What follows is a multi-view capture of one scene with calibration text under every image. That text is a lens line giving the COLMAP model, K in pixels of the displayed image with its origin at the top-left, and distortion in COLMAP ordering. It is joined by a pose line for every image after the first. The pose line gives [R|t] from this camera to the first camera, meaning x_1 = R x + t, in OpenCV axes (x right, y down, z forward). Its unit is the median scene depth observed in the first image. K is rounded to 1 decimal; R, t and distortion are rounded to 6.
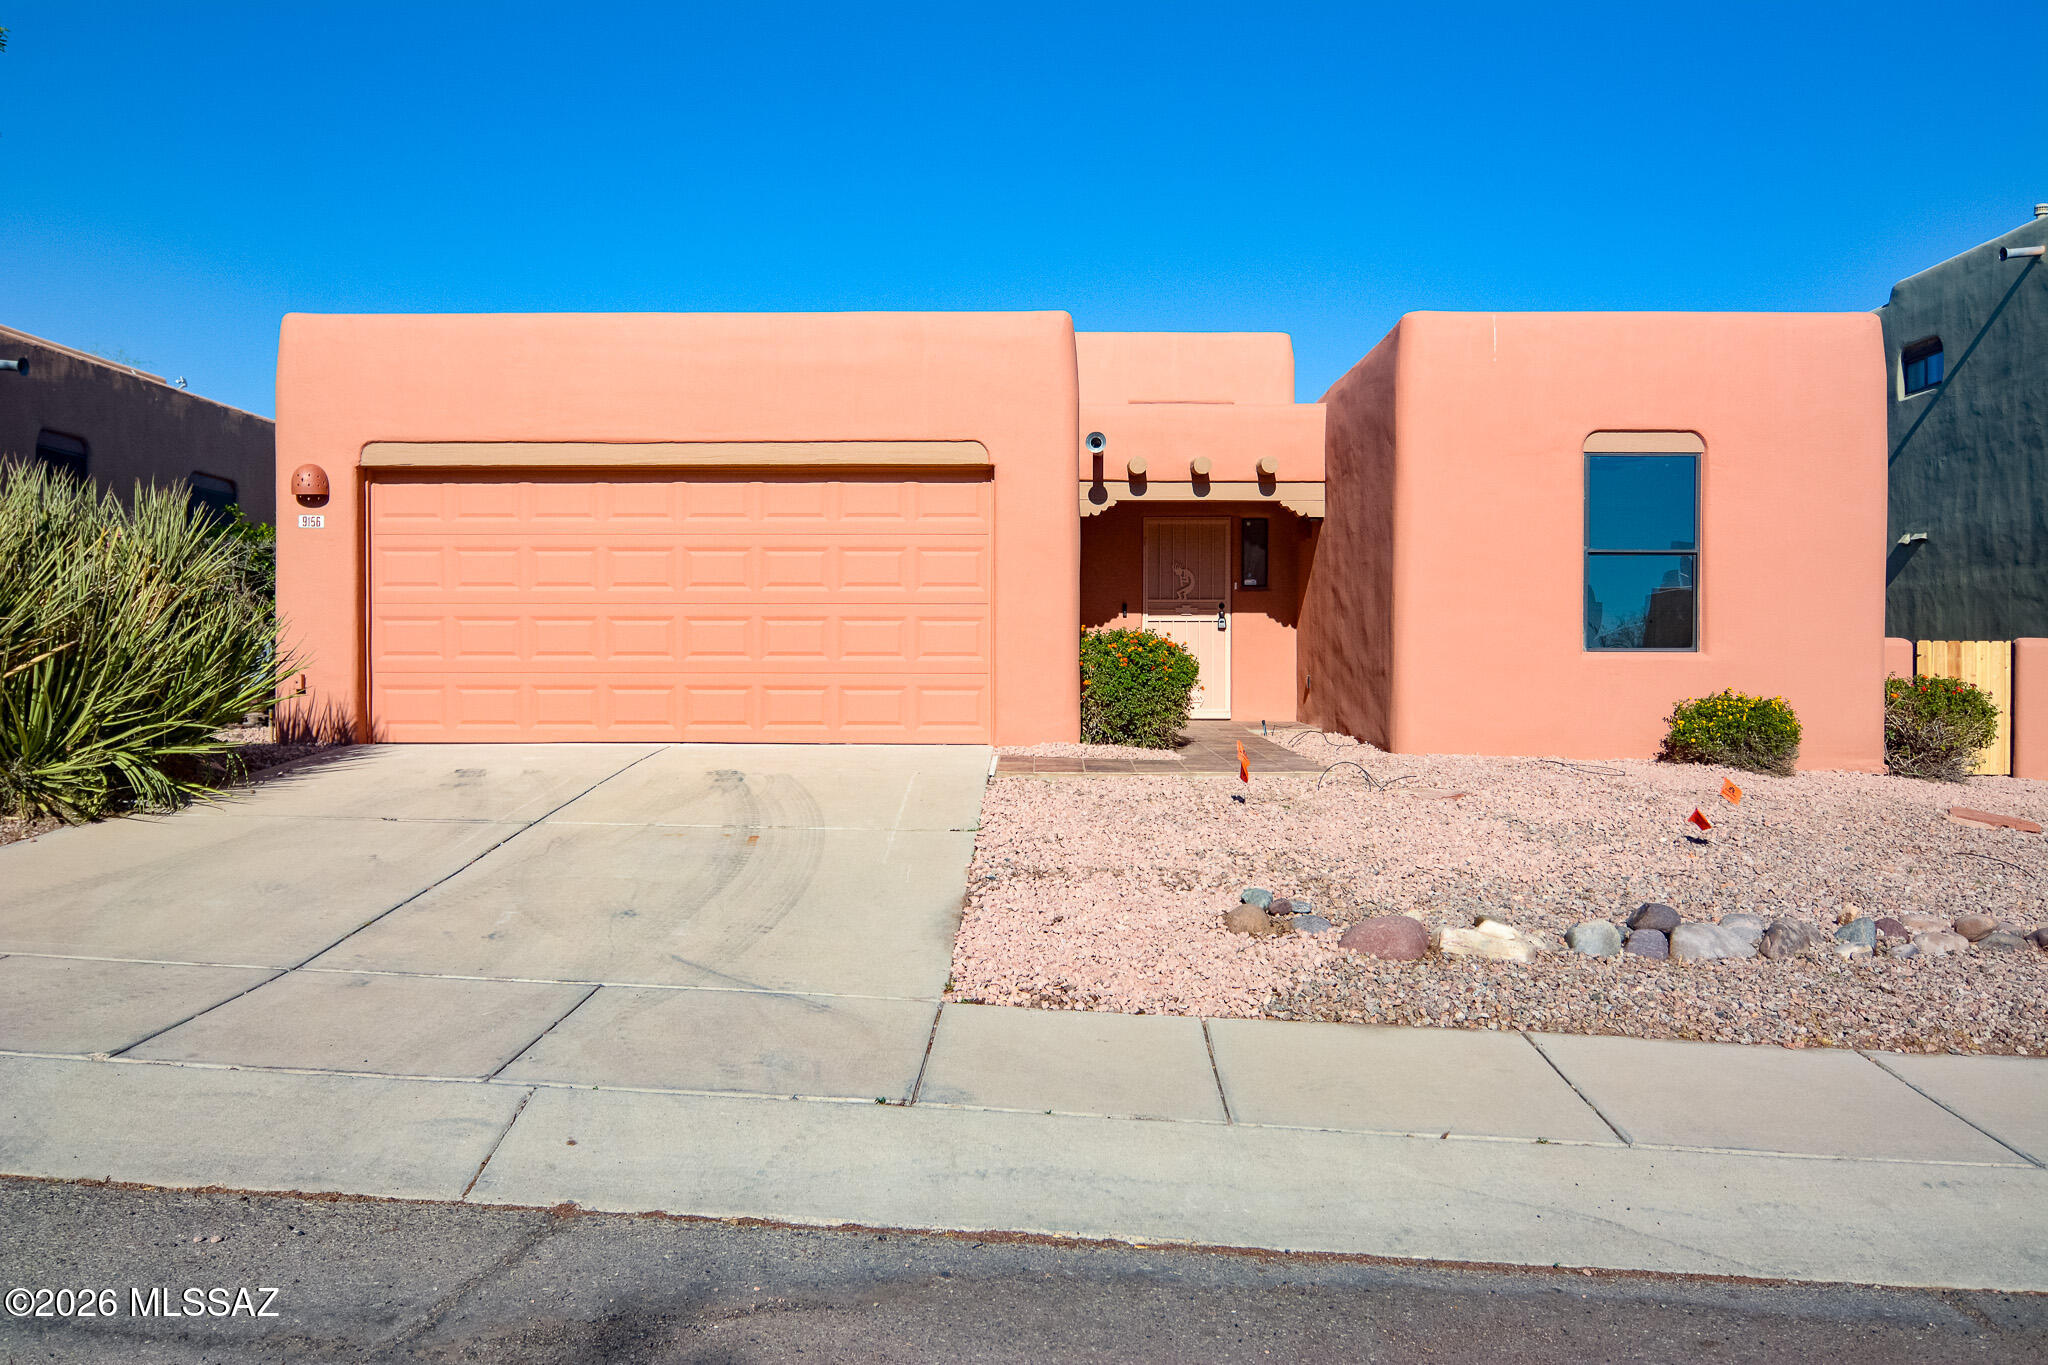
lens RADIAL K [[1537.4, 0, 1023.3], [0, 1537.4, 676.7], [0, 0, 1]] dist [-0.009362, 0.010125]
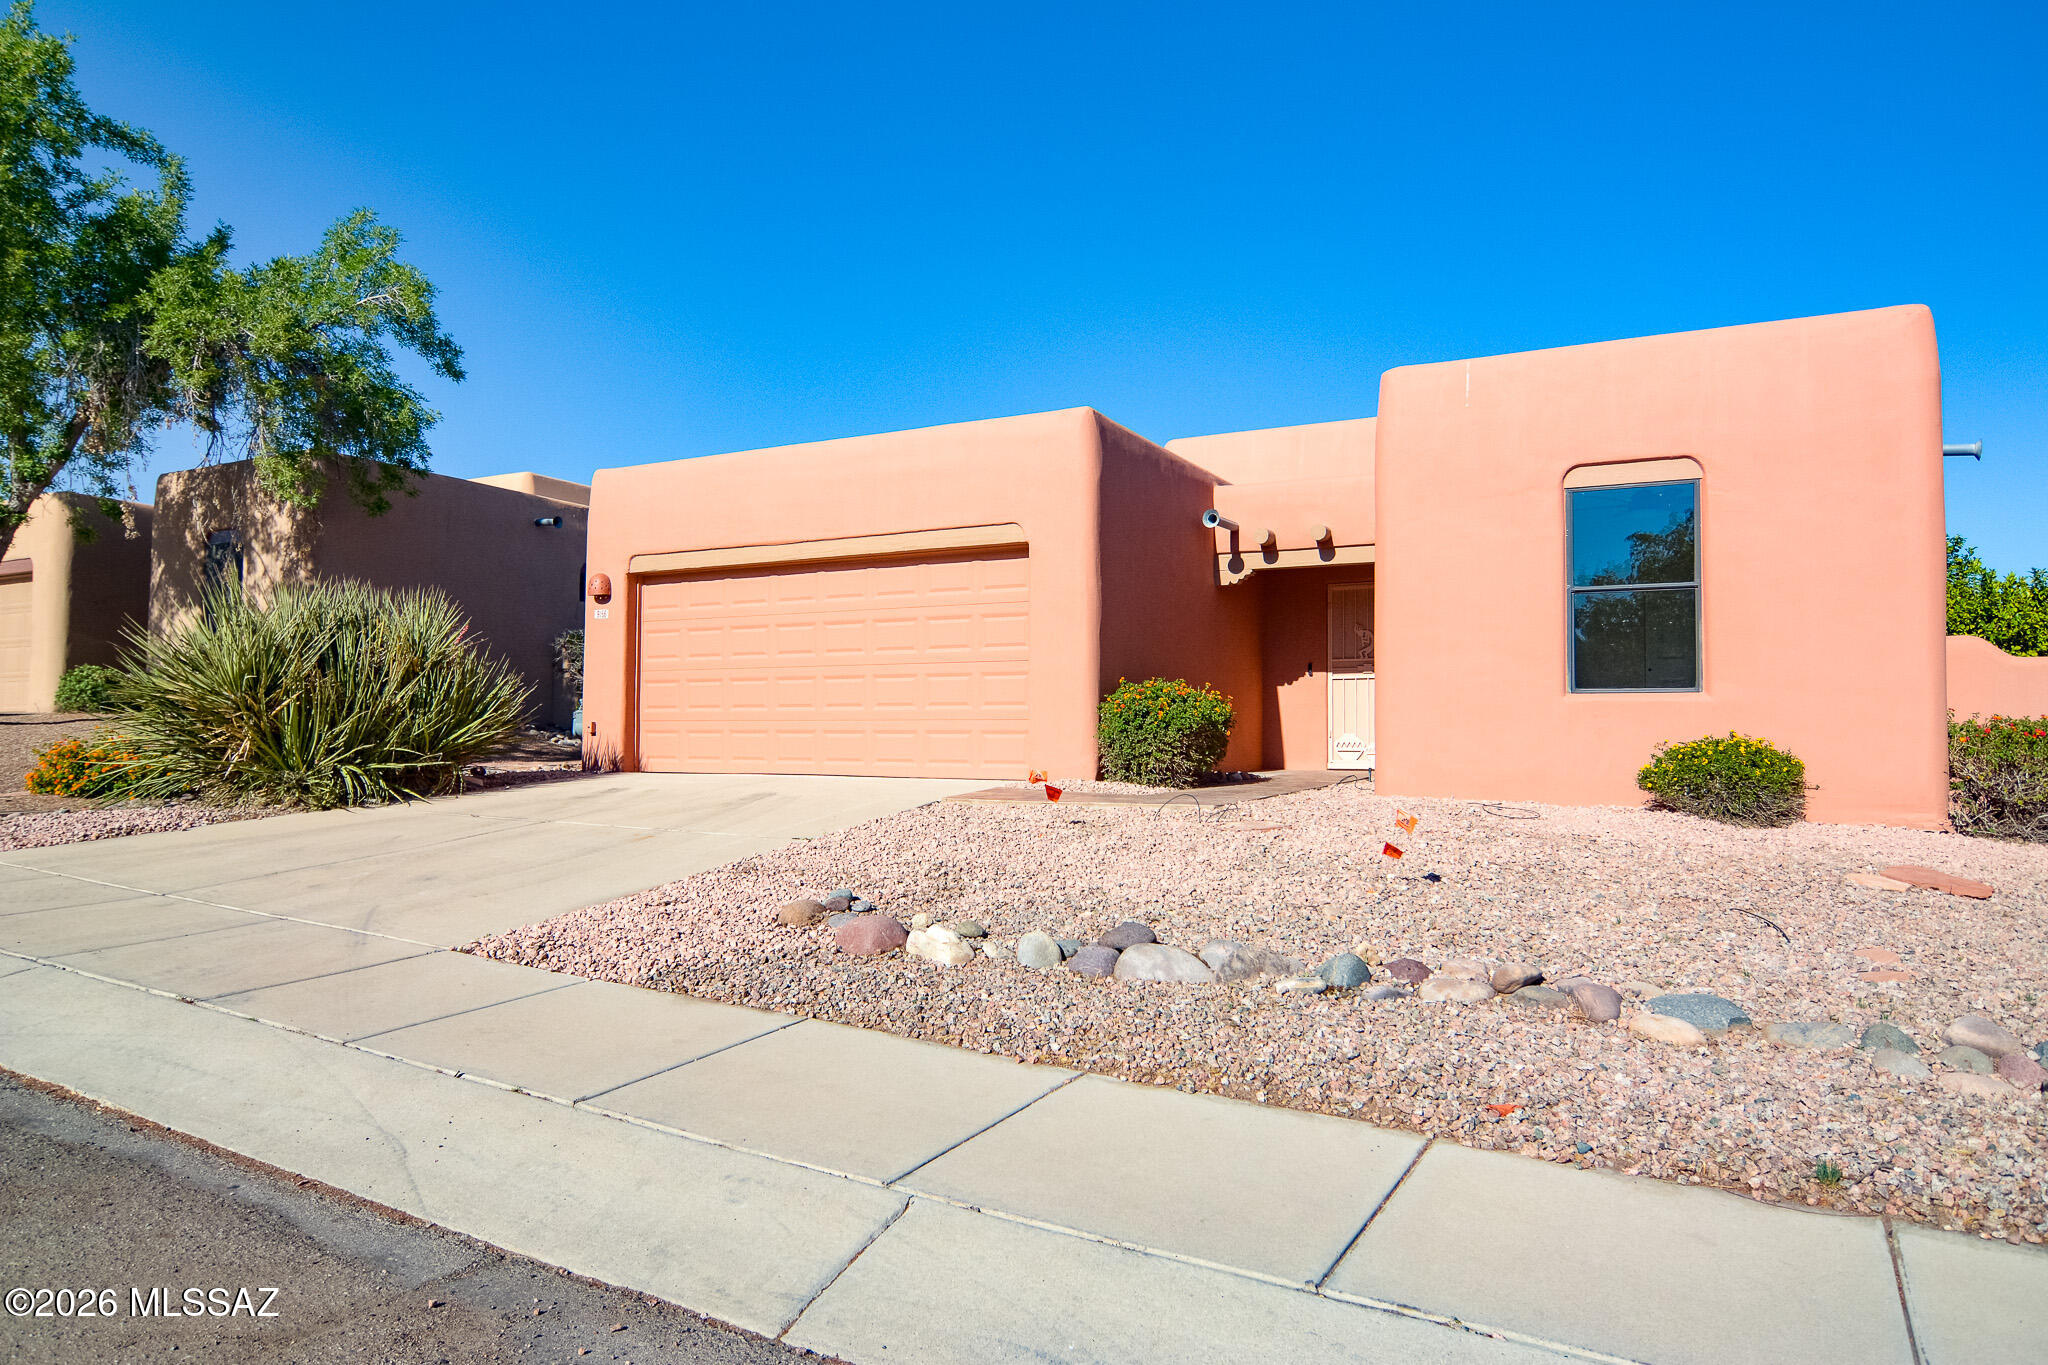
lens RADIAL K [[1288.9, 0, 1023.1], [0, 1288.9, 684.2], [0, 0, 1]] dist [-0.007284, -0.001261]
pose [[0.890869, -0.016380, -0.453966, 0.422600], [-0.006487, 0.998789, -0.048768, 0.019244], [0.454215, 0.046391, 0.889684, 0.121886]]
